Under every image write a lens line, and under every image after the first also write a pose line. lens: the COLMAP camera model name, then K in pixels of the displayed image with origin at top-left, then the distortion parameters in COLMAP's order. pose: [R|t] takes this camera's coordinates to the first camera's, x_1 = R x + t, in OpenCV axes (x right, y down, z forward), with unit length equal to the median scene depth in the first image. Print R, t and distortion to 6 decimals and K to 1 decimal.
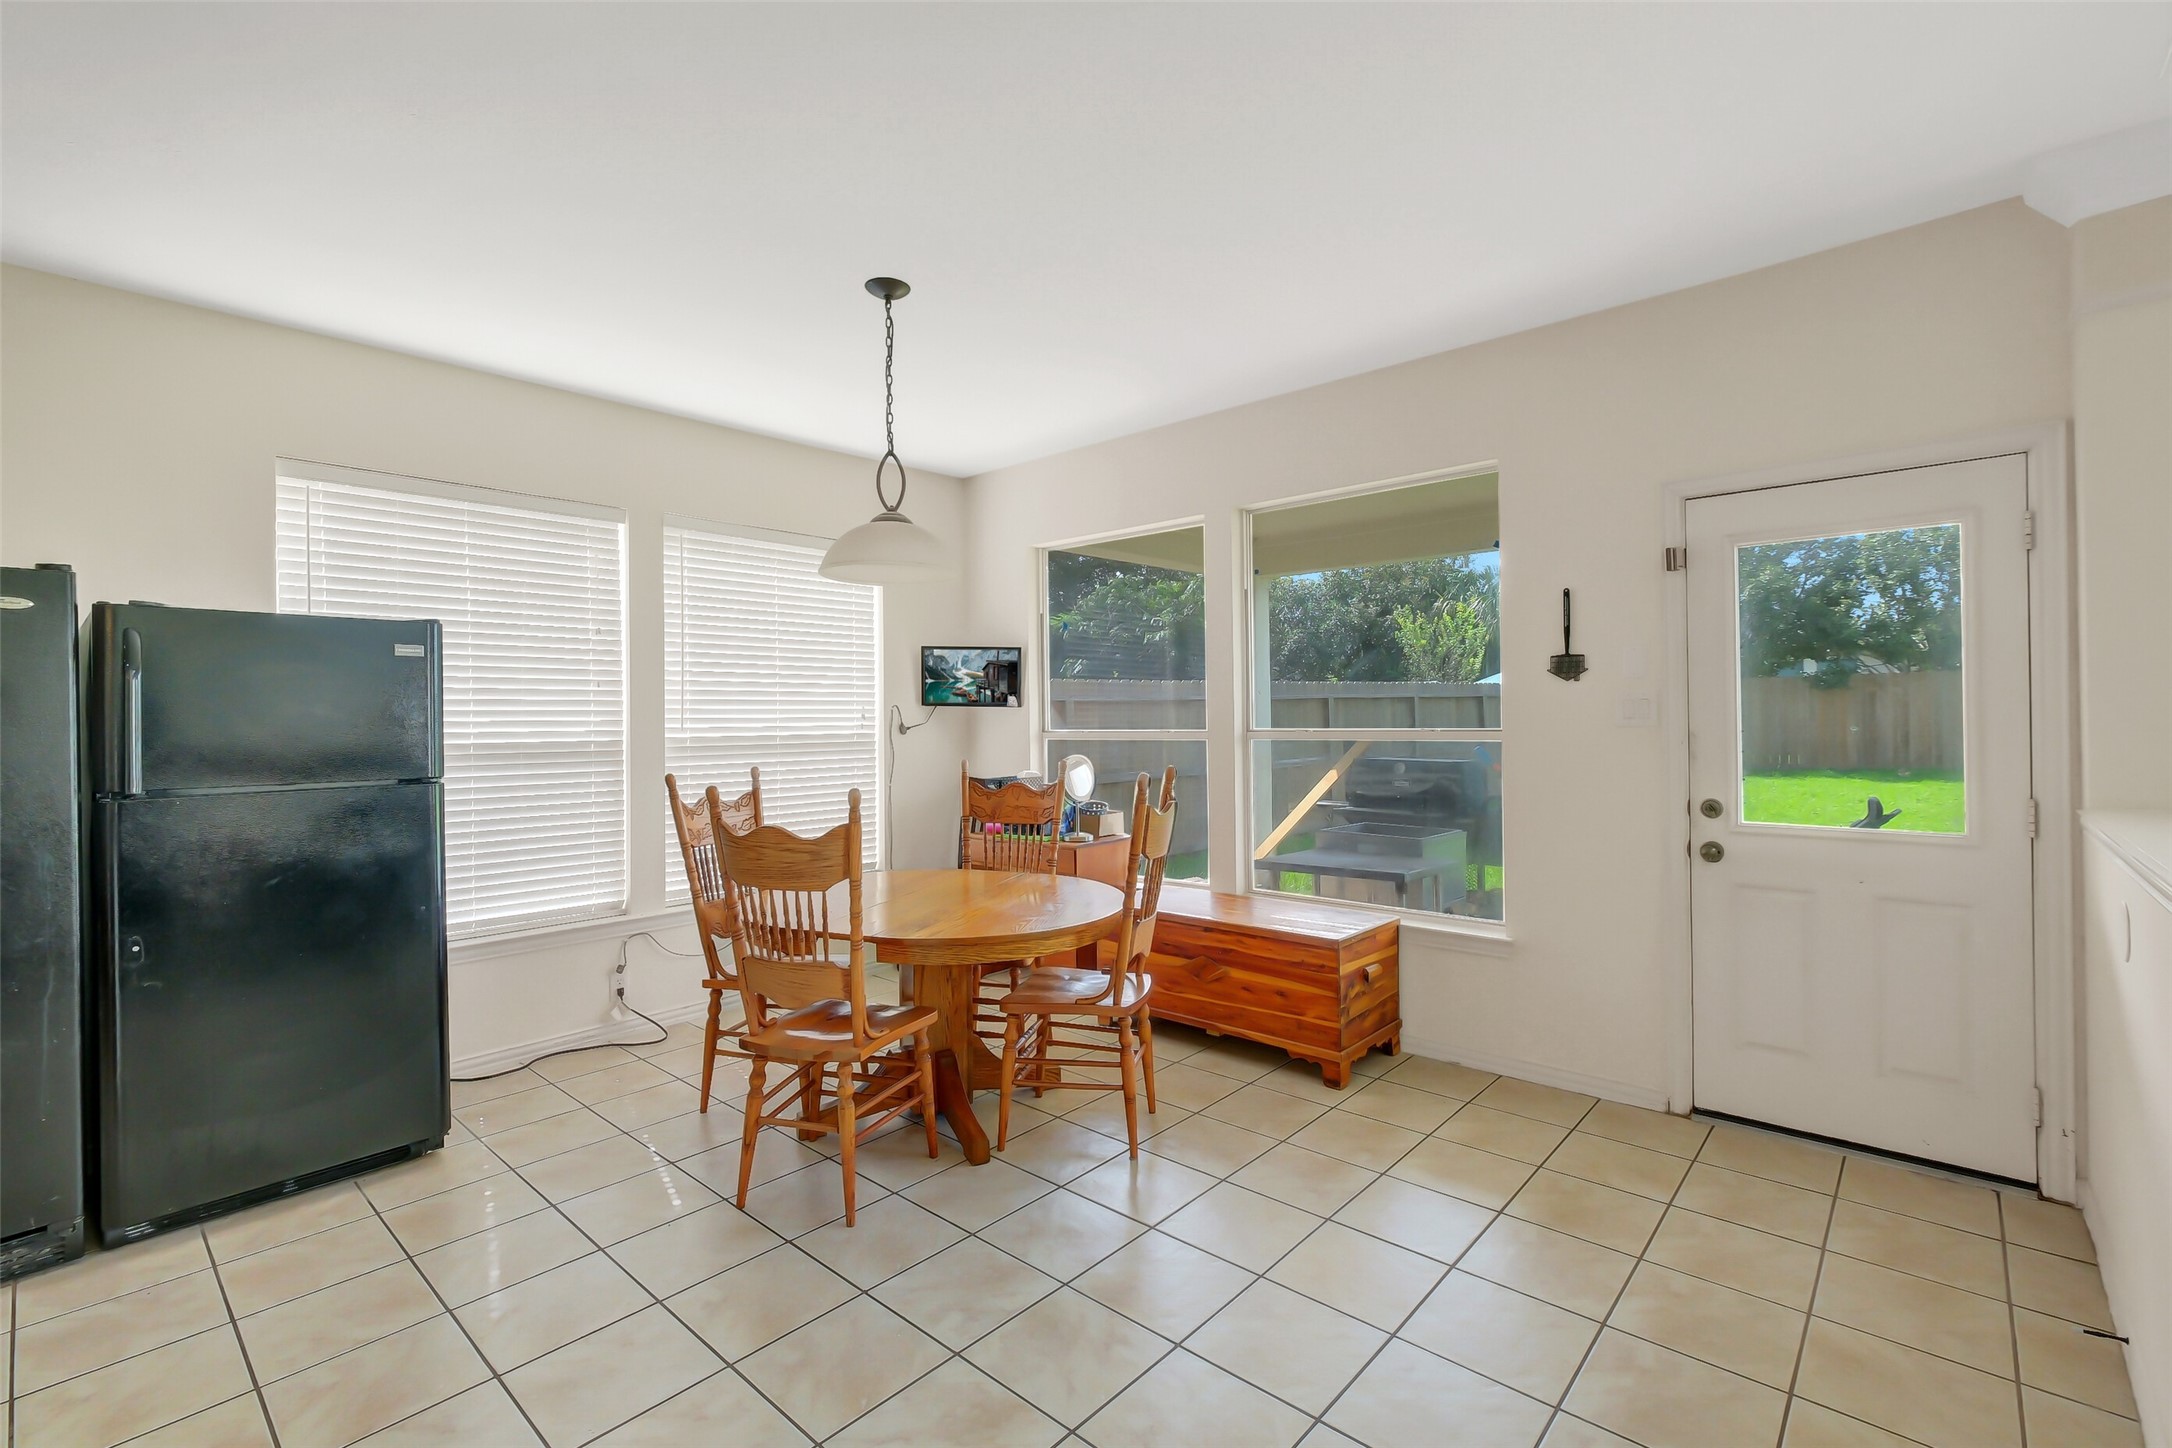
lens RADIAL K [[948.2, 0, 1096.6], [0, 948.2, 714.3], [0, 0, 1]] dist [-0.004481, -0.000824]
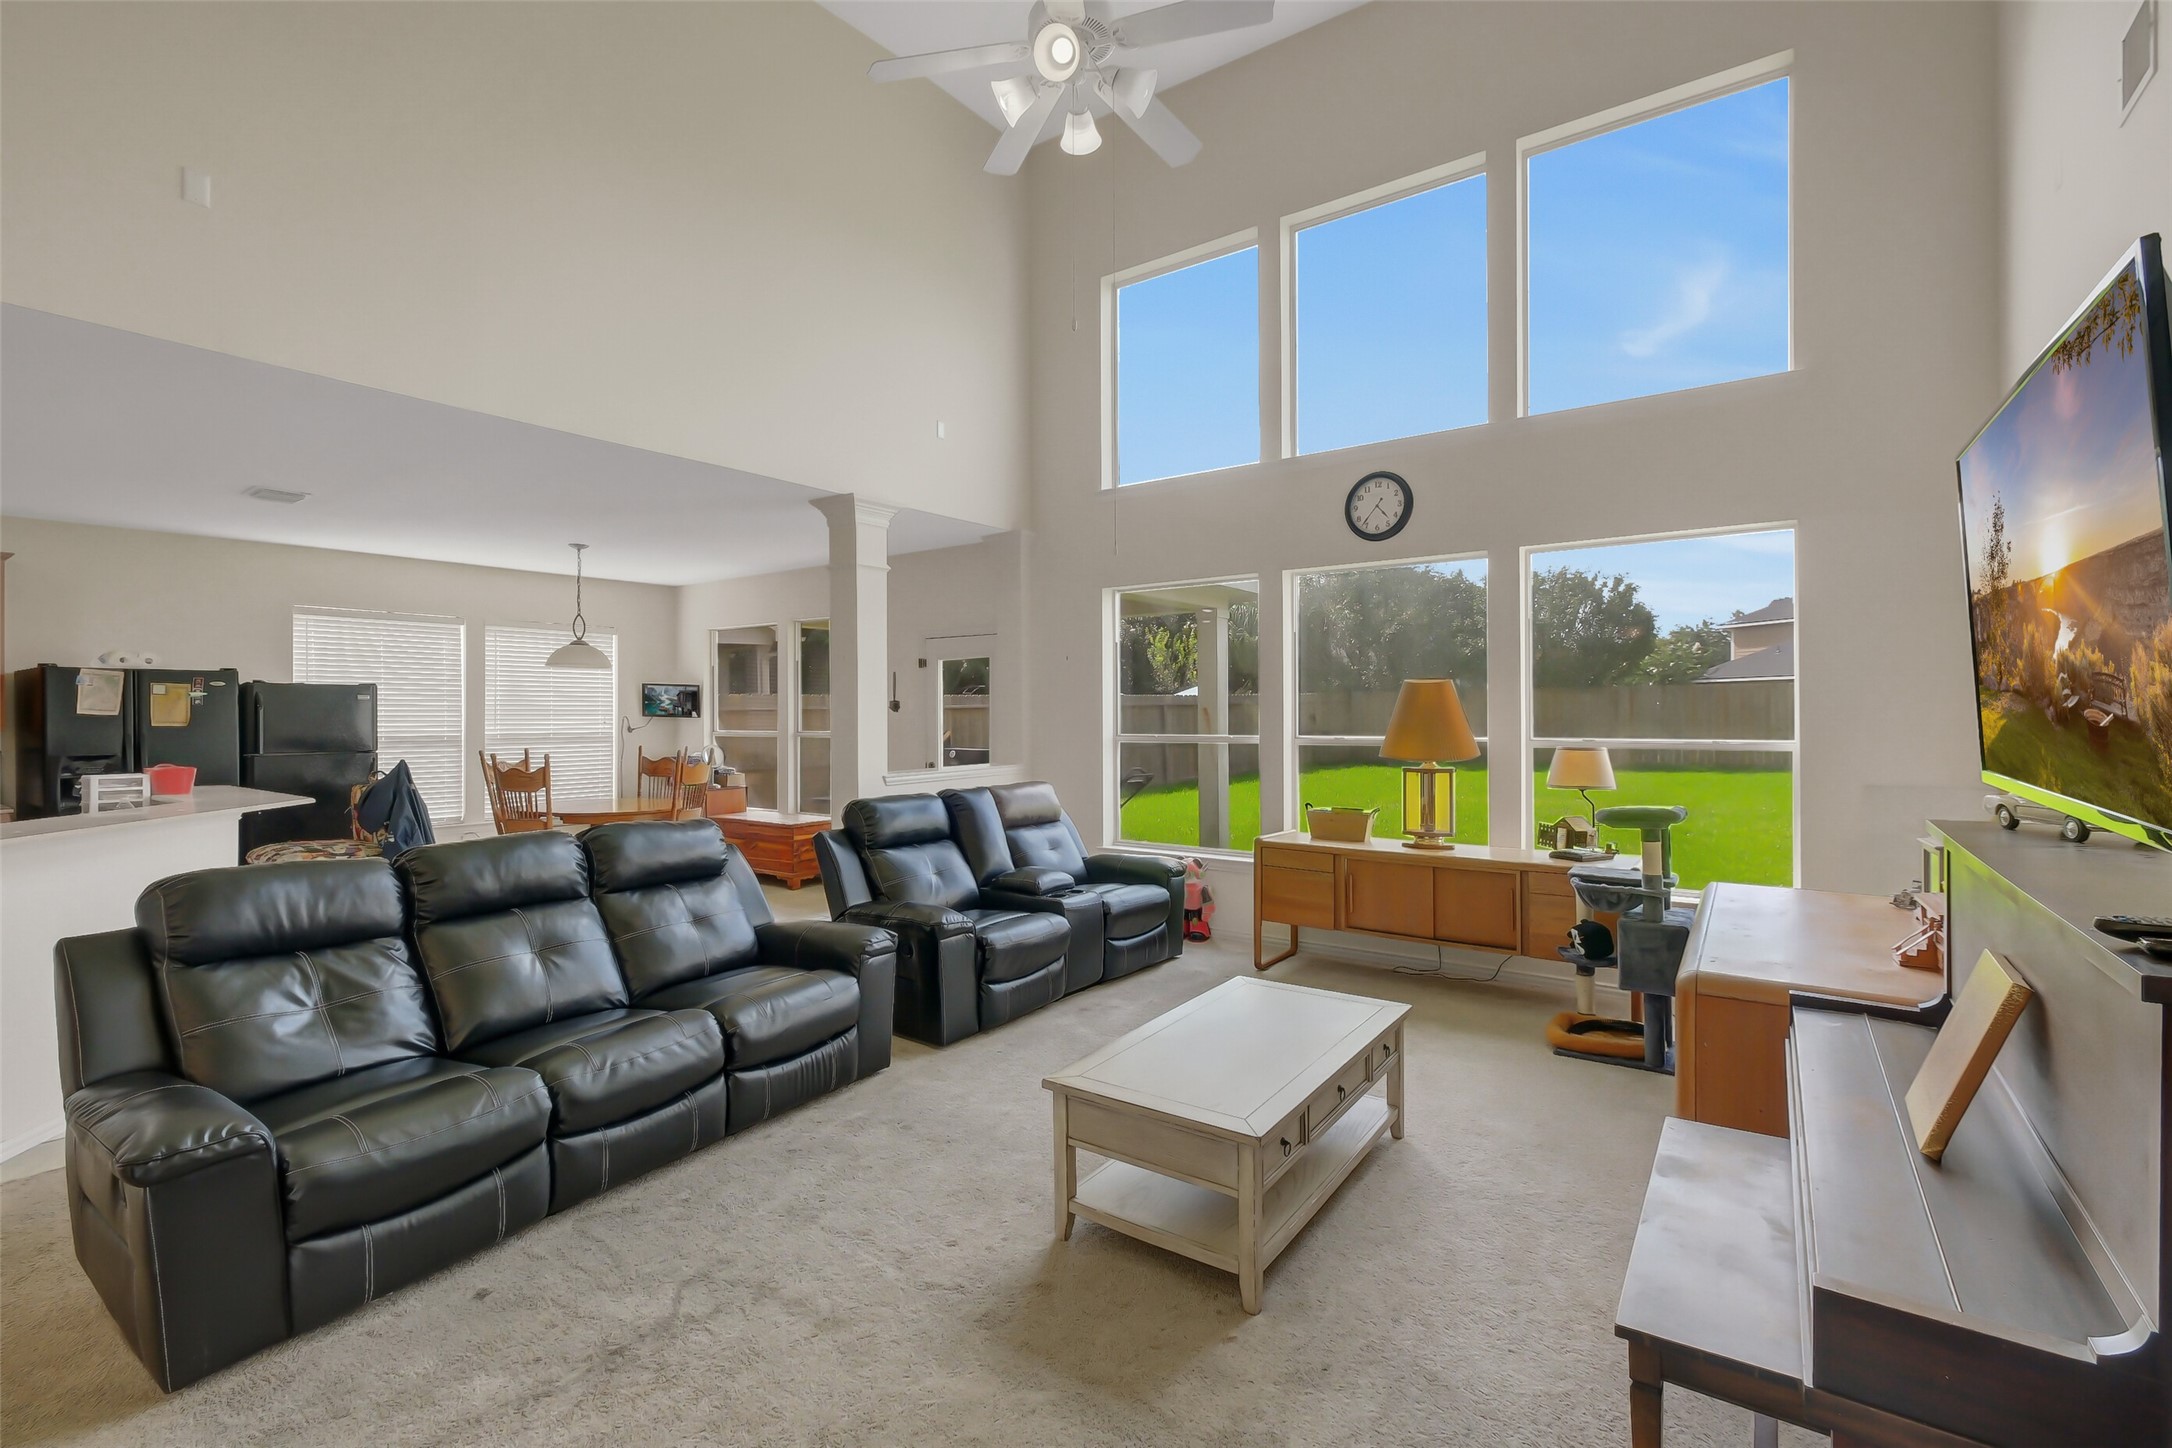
lens RADIAL K [[948.2, 0, 1088.0], [0, 948.2, 715.0], [0, 0, 1]] dist [-0.004481, -0.000824]
pose [[0.994699, 0.007816, 0.102530, 0.733249], [-0.008600, 0.999937, 0.007207, -0.049351], [-0.102467, -0.008051, 0.994704, -1.353638]]
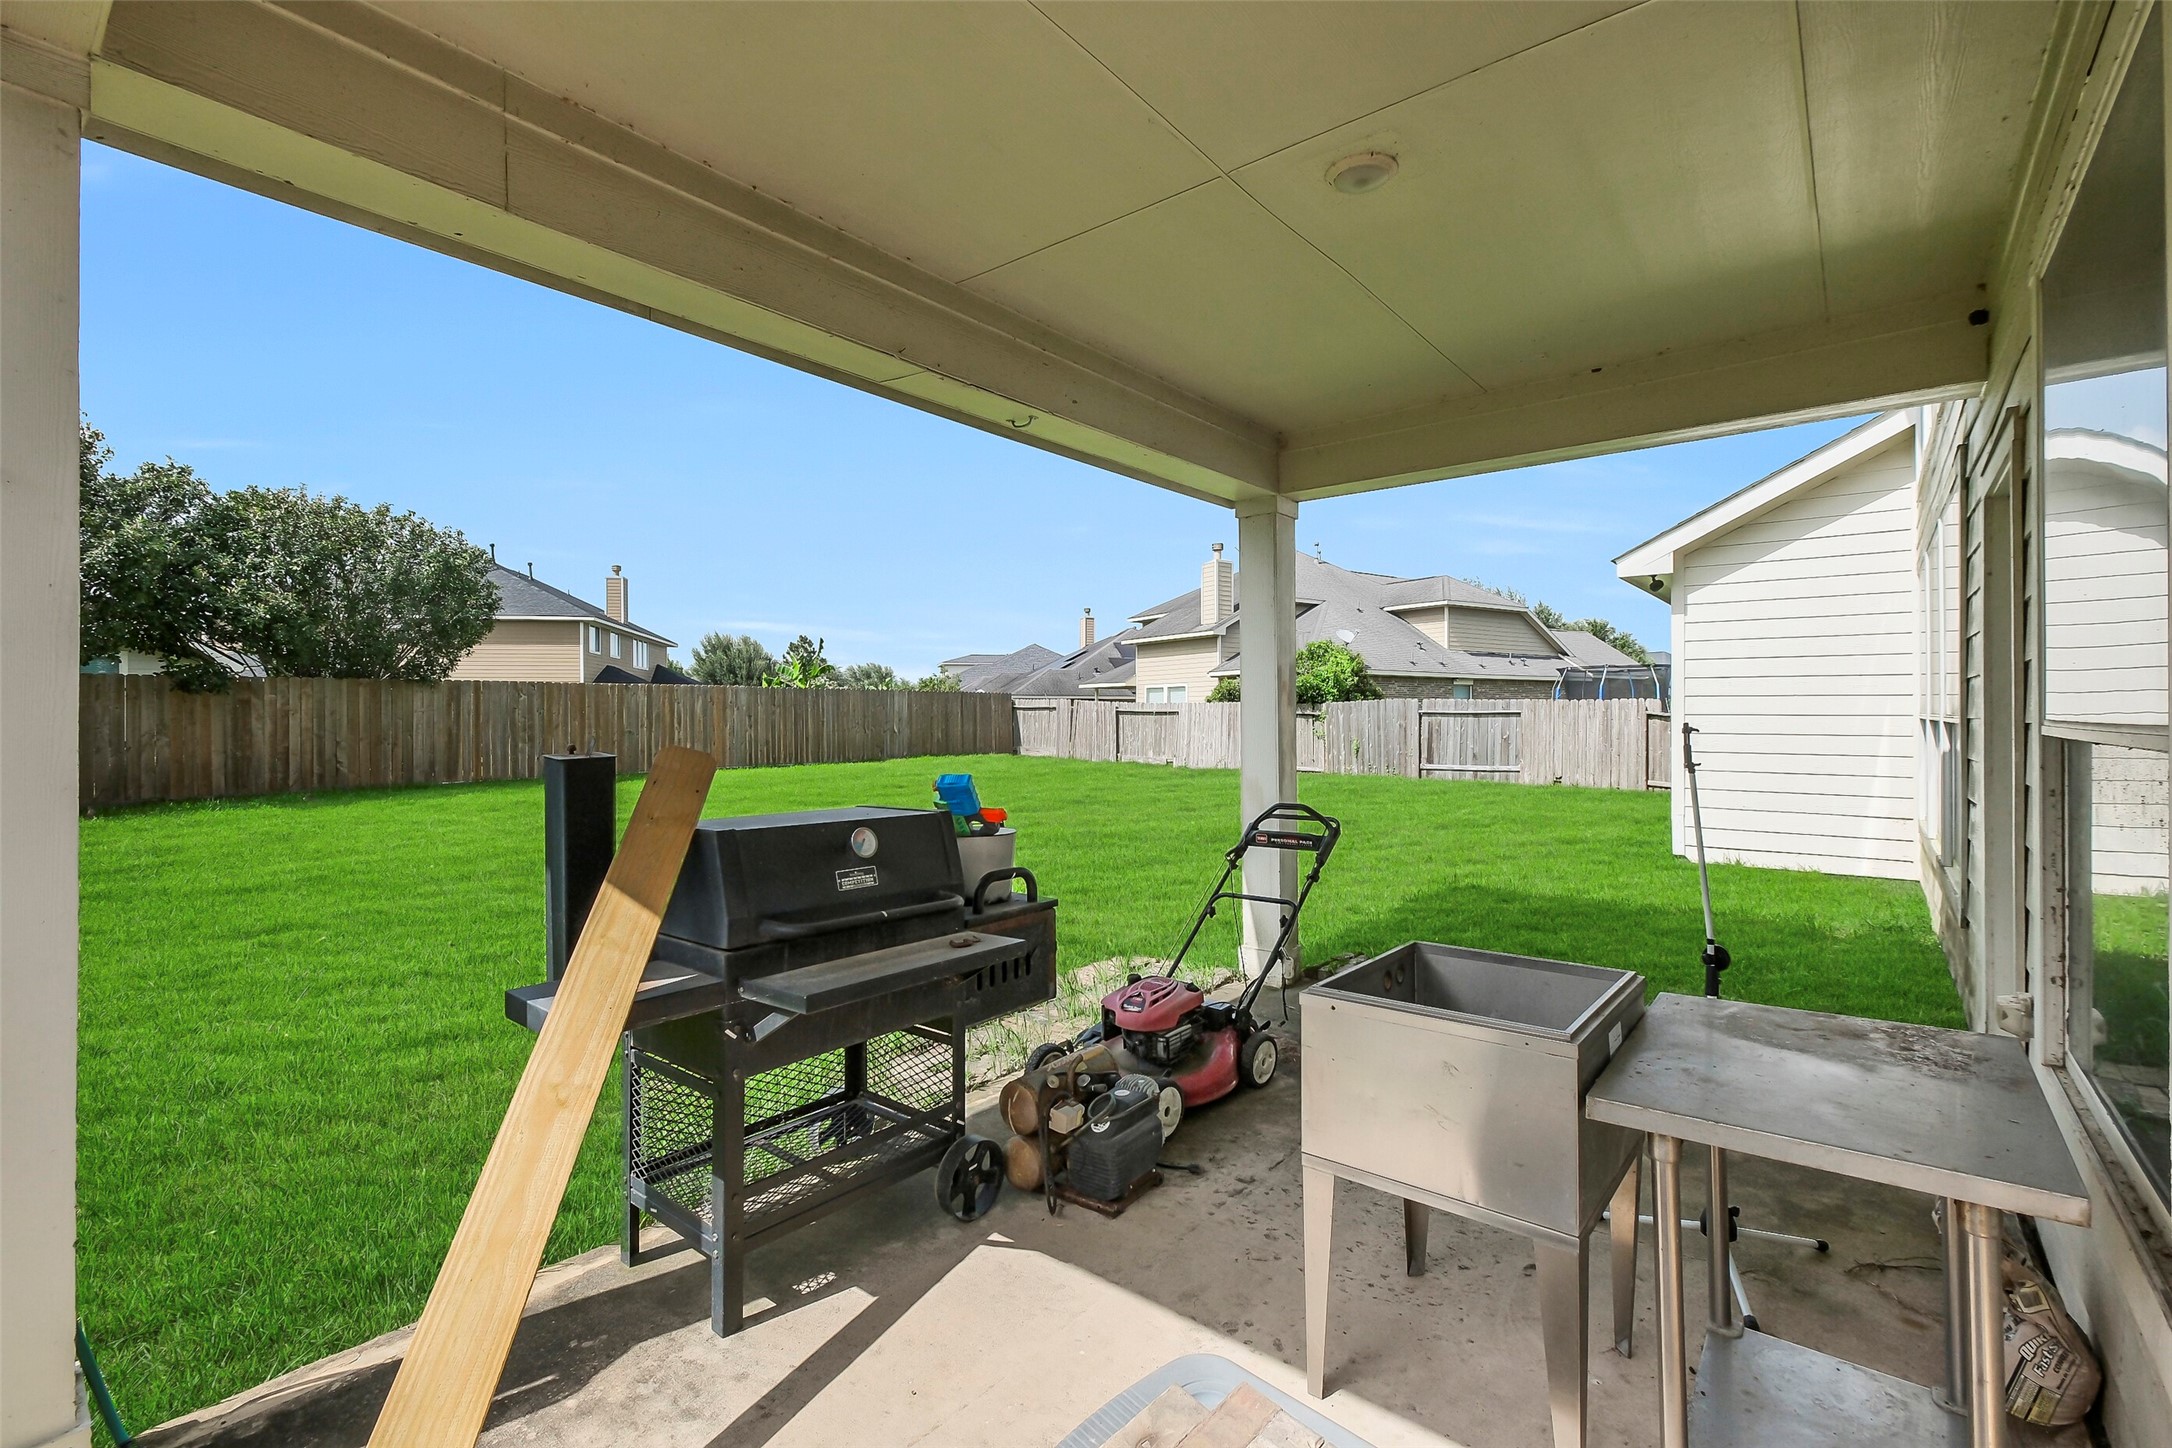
lens RADIAL K [[948.2, 0, 1090.8], [0, 948.2, 726.0], [0, 0, 1]] dist [-0.004481, -0.000824]
pose [[-0.043855, 0.000542, 0.999038, -0.028792], [0.003364, 0.999994, -0.000395, 0.002056], [-0.999032, 0.003343, -0.043856, 0.296293]]
